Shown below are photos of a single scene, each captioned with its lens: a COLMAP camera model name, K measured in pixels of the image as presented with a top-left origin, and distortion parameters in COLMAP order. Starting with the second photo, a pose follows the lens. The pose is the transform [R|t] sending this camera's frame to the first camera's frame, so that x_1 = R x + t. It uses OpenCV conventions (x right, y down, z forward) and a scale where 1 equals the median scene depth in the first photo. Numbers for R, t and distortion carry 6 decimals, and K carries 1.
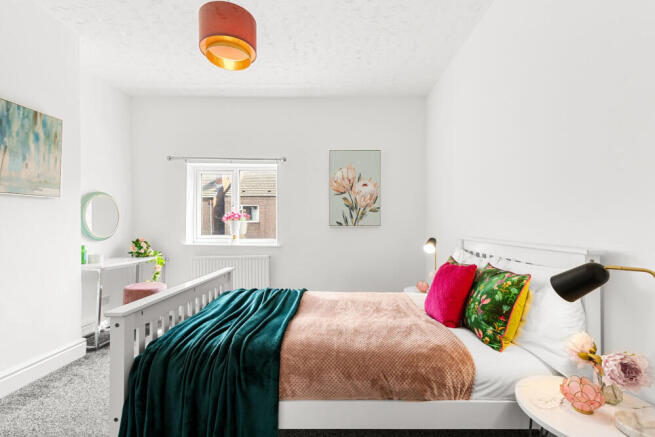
lens RADIAL K [[290.6, 0, 328.0], [0, 290.6, 220.0], [0, 0, 1]] dist [0.002719, 0.000125]
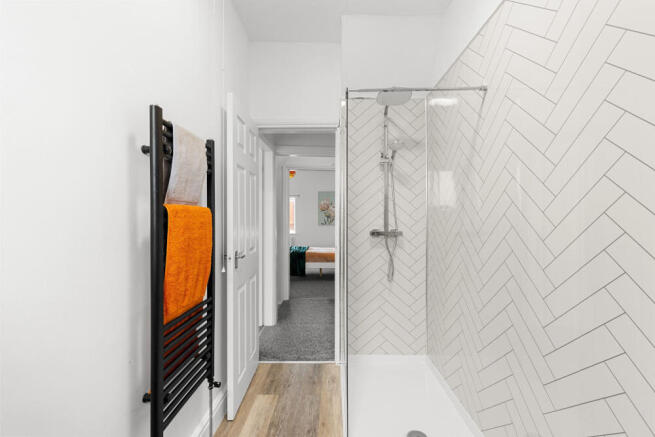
lens RADIAL K [[290.6, 0, 327.5], [0, 290.6, 219.2], [0, 0, 1]] dist [0.002719, 0.000125]
pose [[0.999949, -0.006452, 0.007729, 0.059929], [0.006336, 0.999869, 0.014893, -0.058196], [-0.007824, -0.014843, 0.999859, -1.342864]]
